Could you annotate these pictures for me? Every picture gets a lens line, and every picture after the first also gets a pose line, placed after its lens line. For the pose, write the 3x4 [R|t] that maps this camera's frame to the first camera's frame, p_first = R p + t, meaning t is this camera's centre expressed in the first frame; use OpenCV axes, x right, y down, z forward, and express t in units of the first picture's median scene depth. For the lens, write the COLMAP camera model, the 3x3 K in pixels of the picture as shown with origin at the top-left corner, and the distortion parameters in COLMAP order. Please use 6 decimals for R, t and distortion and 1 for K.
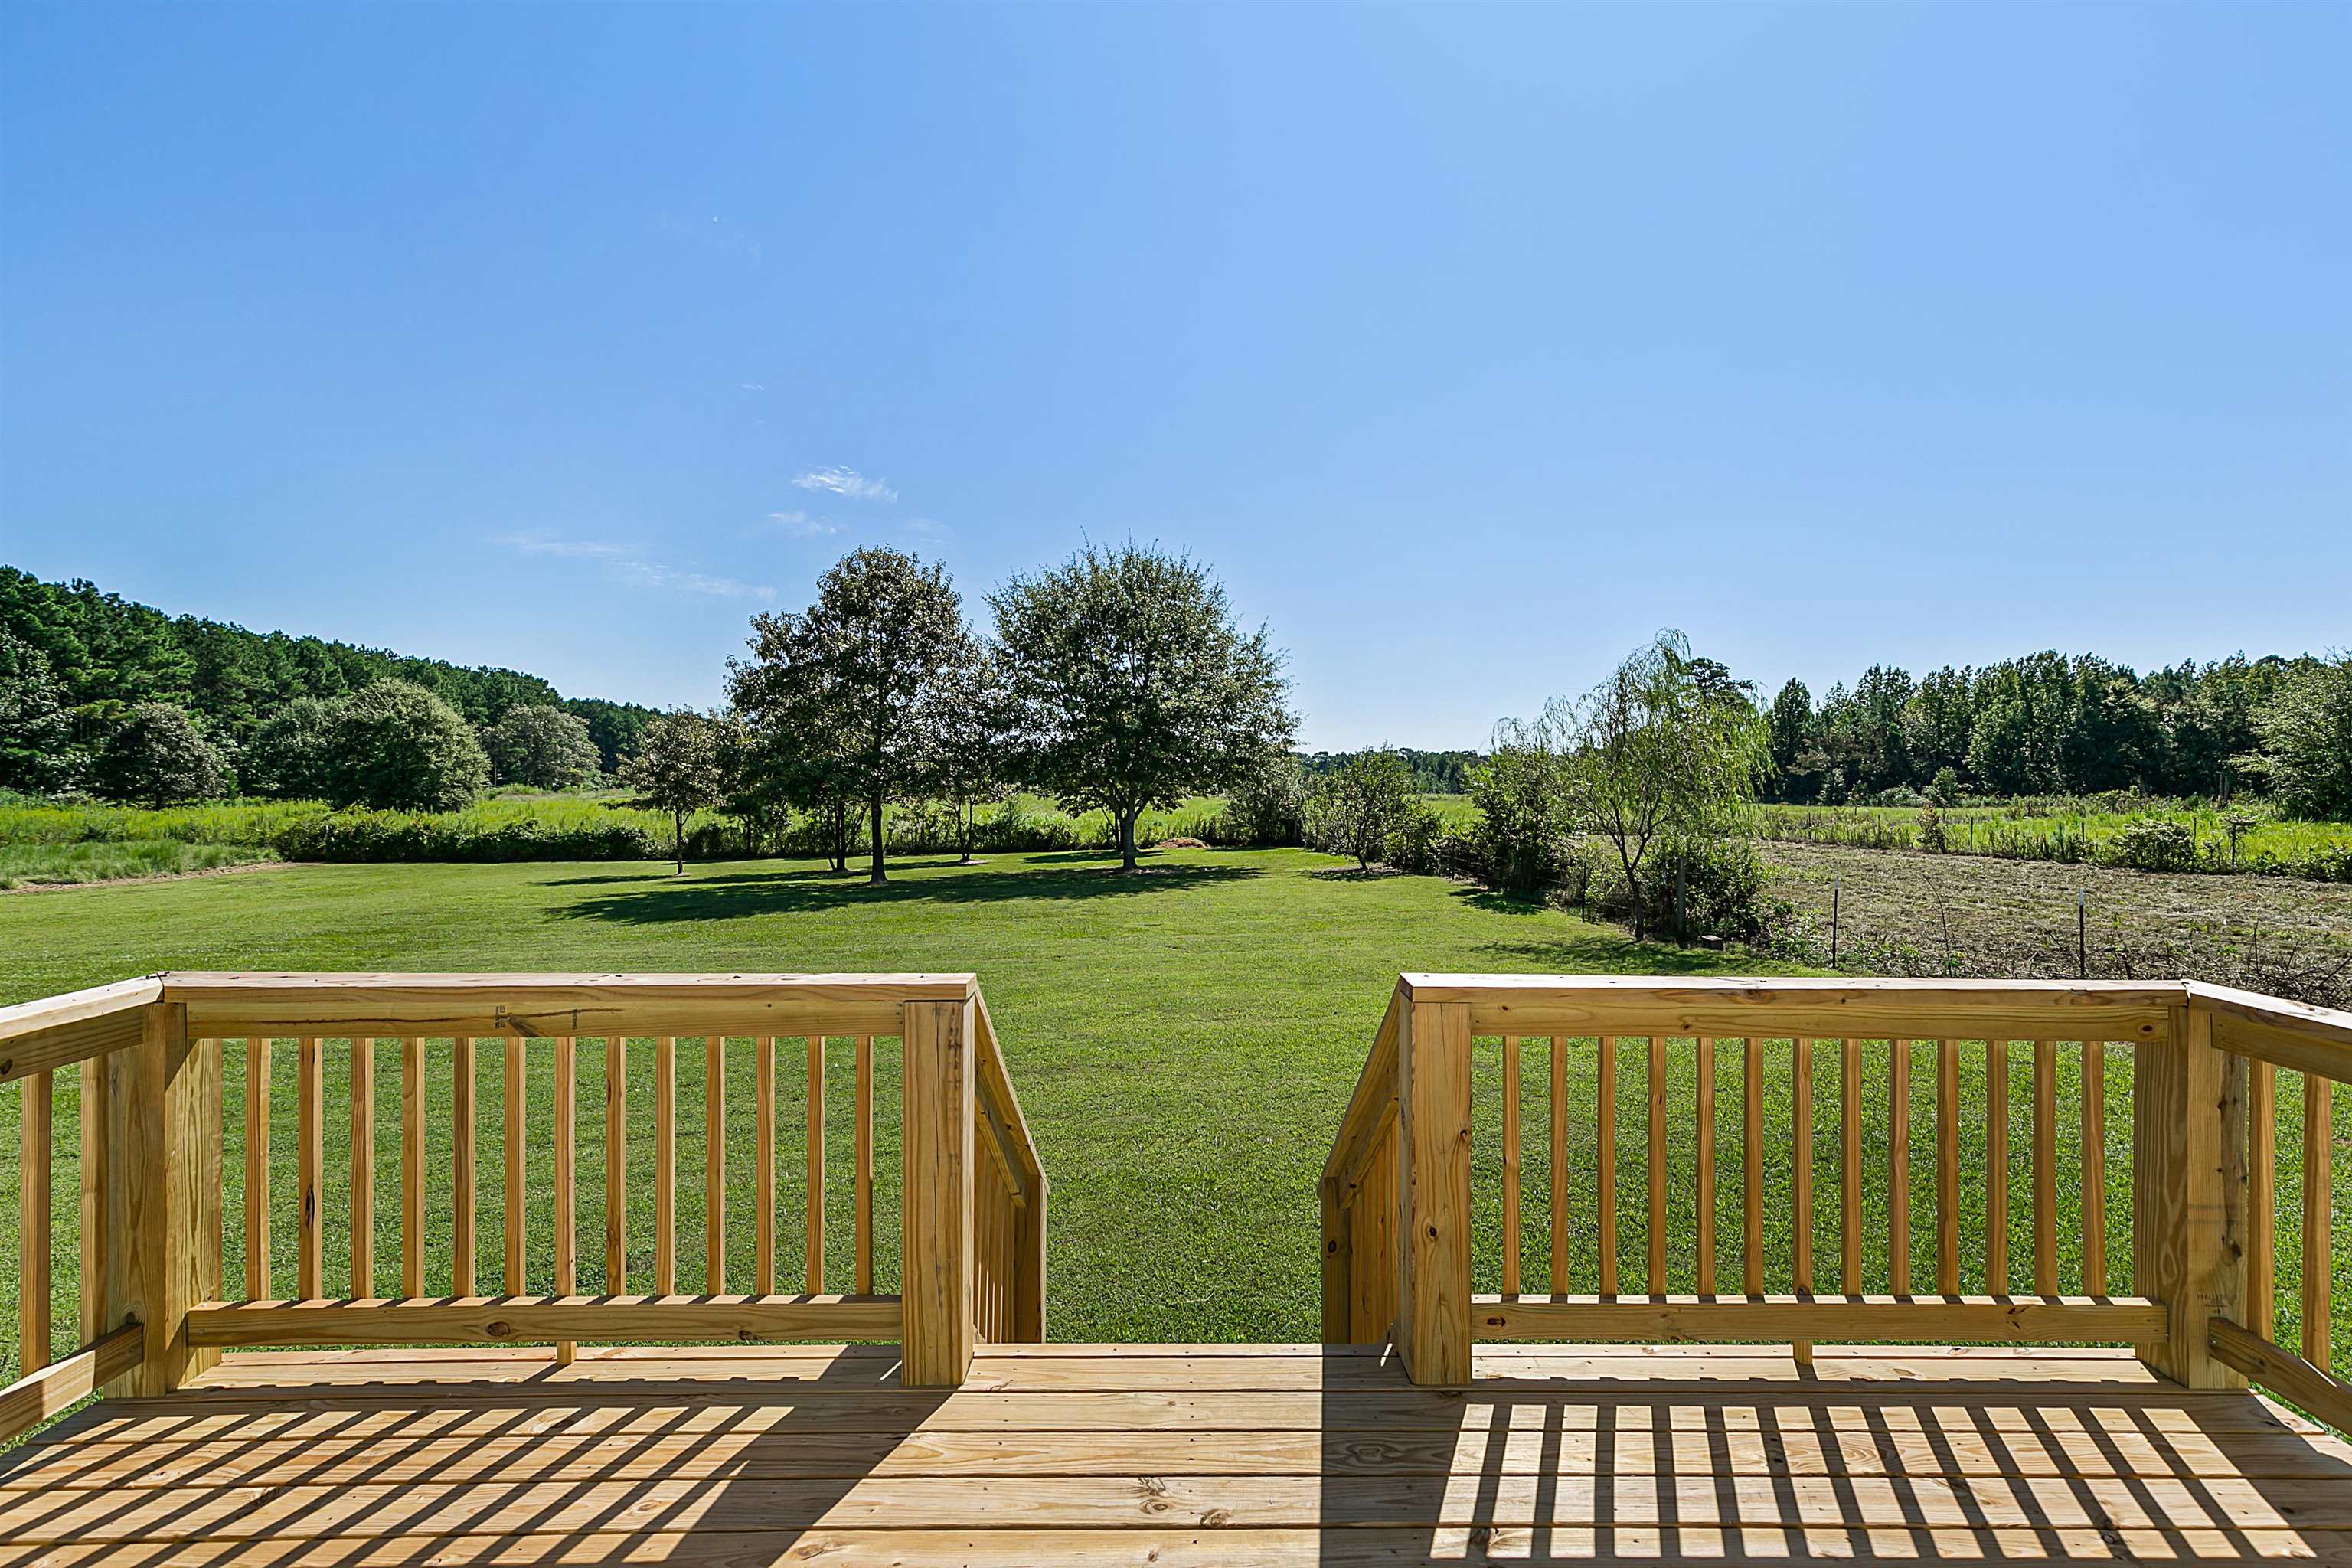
lens RADIAL K [[1062.2, 0, 1185.2], [0, 1062.2, 774.4], [0, 0, 1]] dist [0.002829, -0.000333]
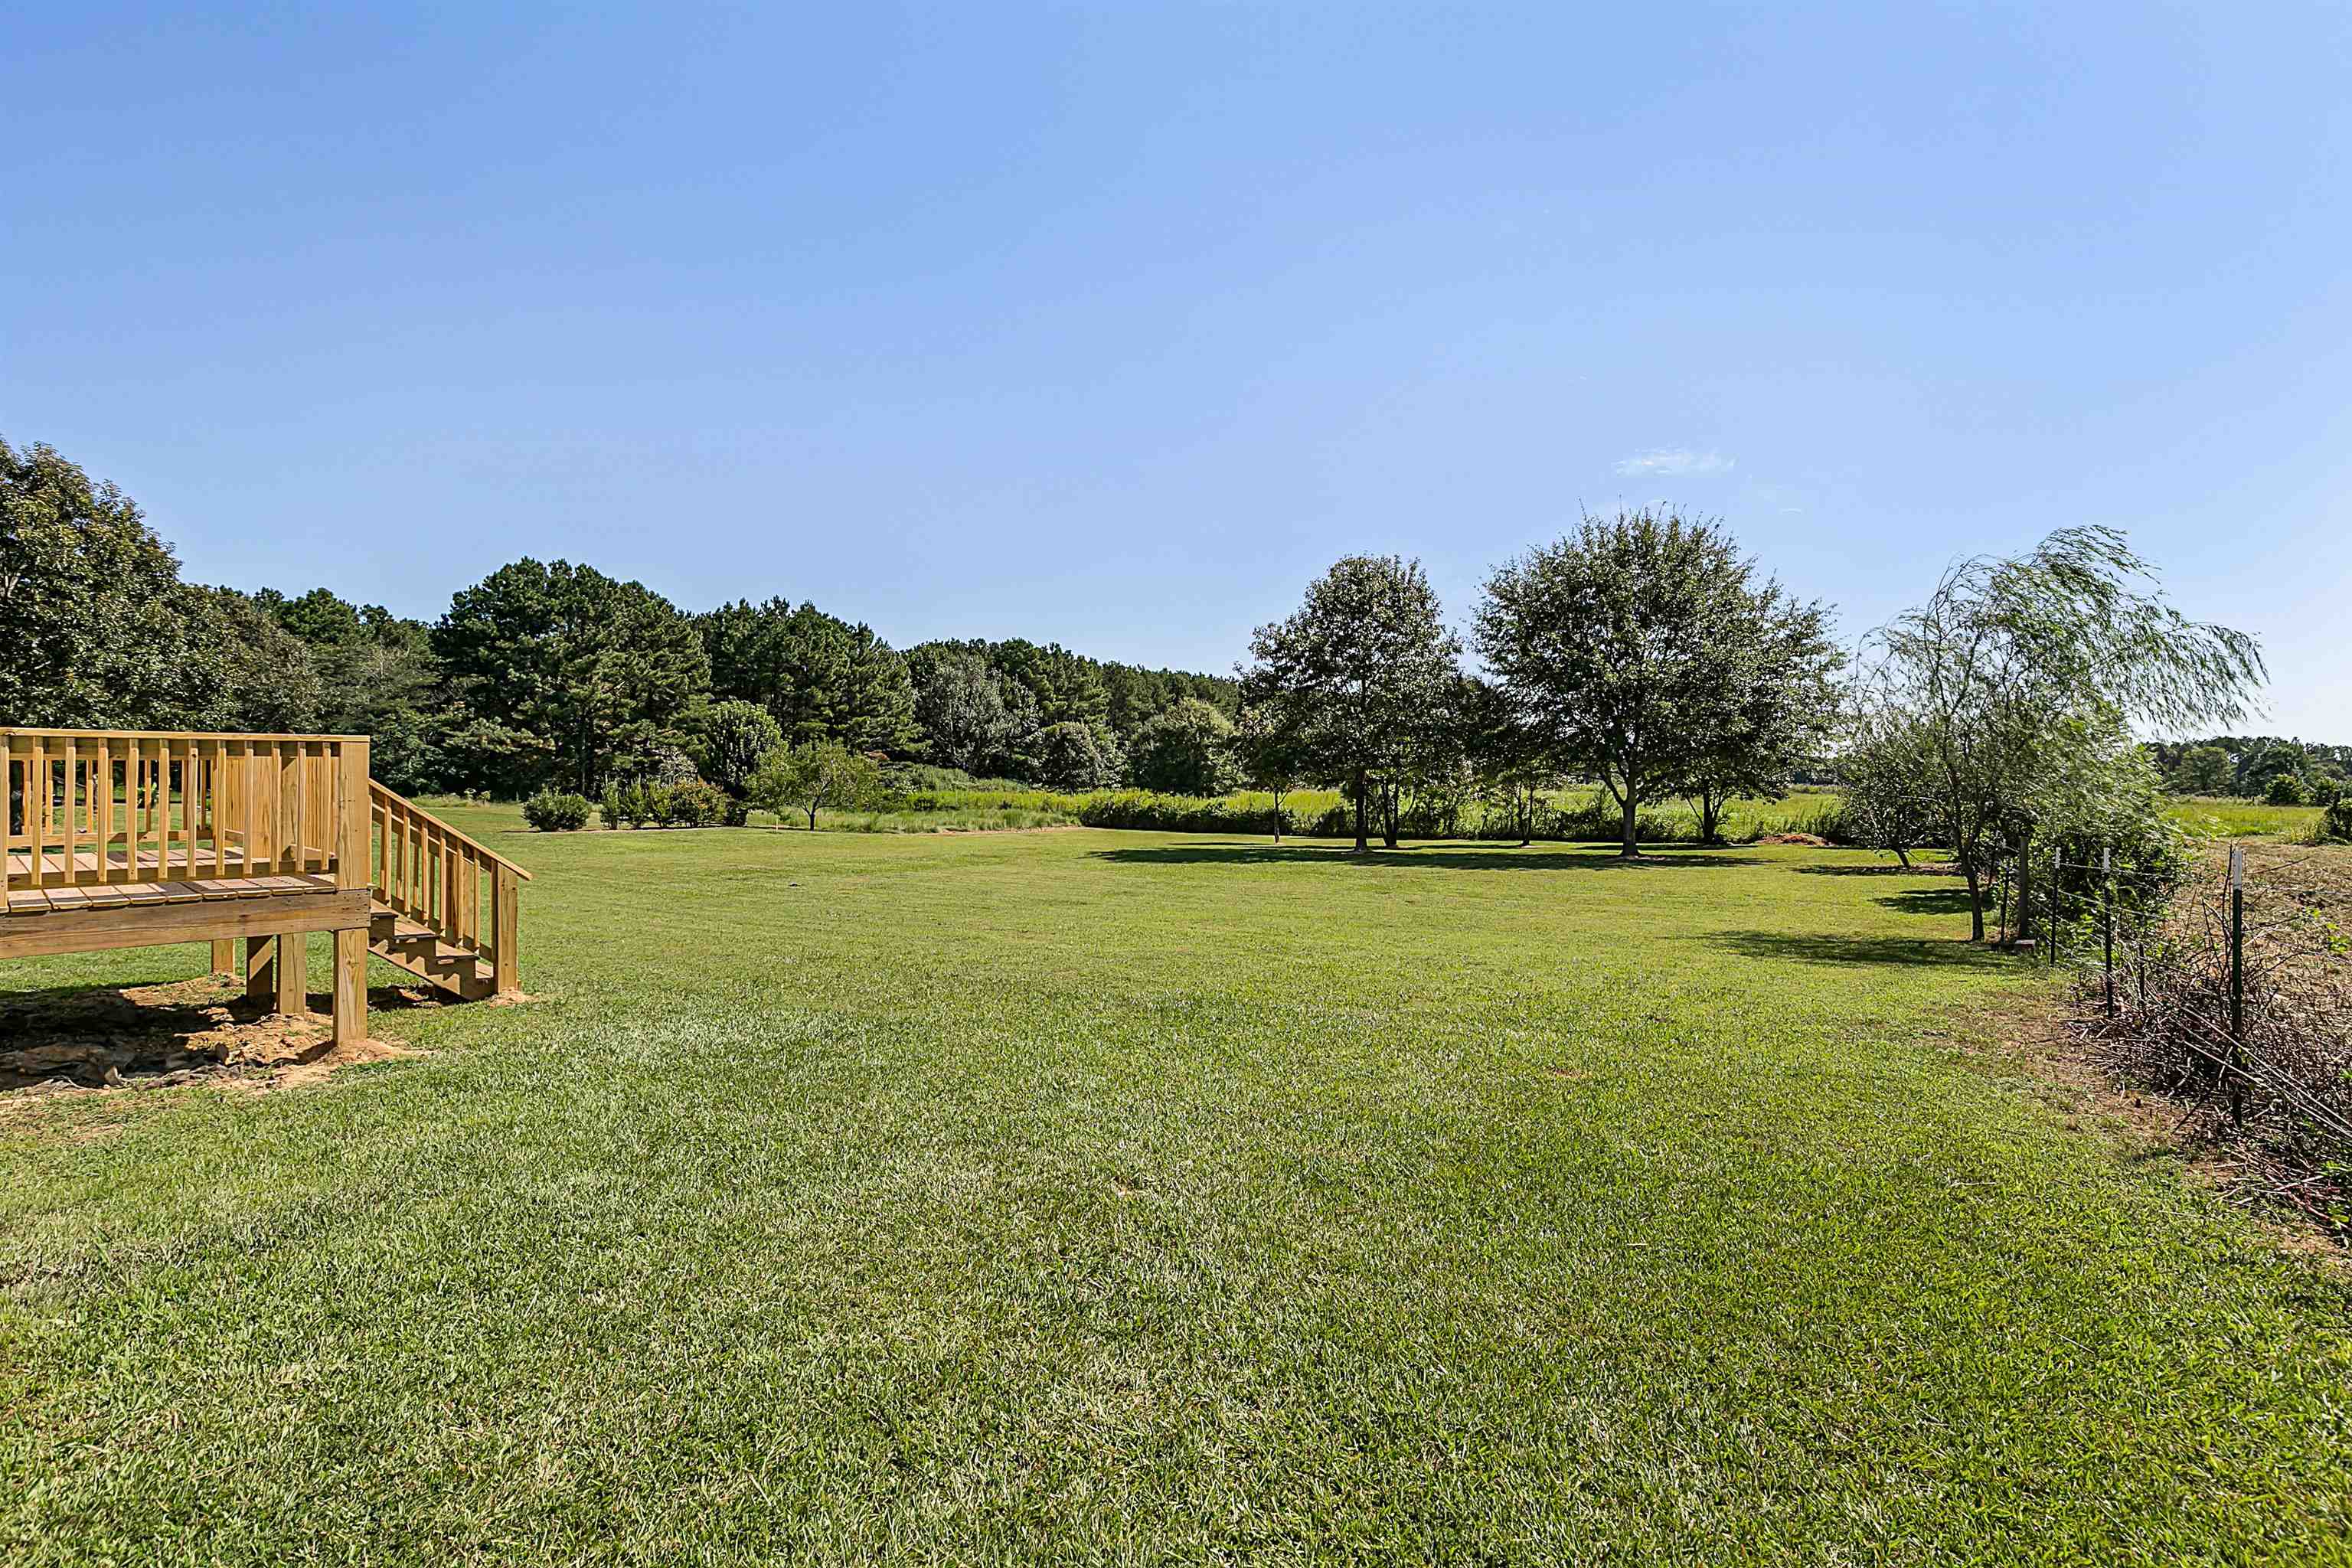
lens RADIAL K [[1062.2, 0, 1185.2], [0, 1062.2, 774.4], [0, 0, 1]] dist [0.002829, -0.000333]
pose [[0.738287, -0.001509, -0.674485, 0.145353], [-0.000928, 0.999994, -0.003254, 0.010080], [0.674486, 0.003028, 0.738282, 0.017413]]
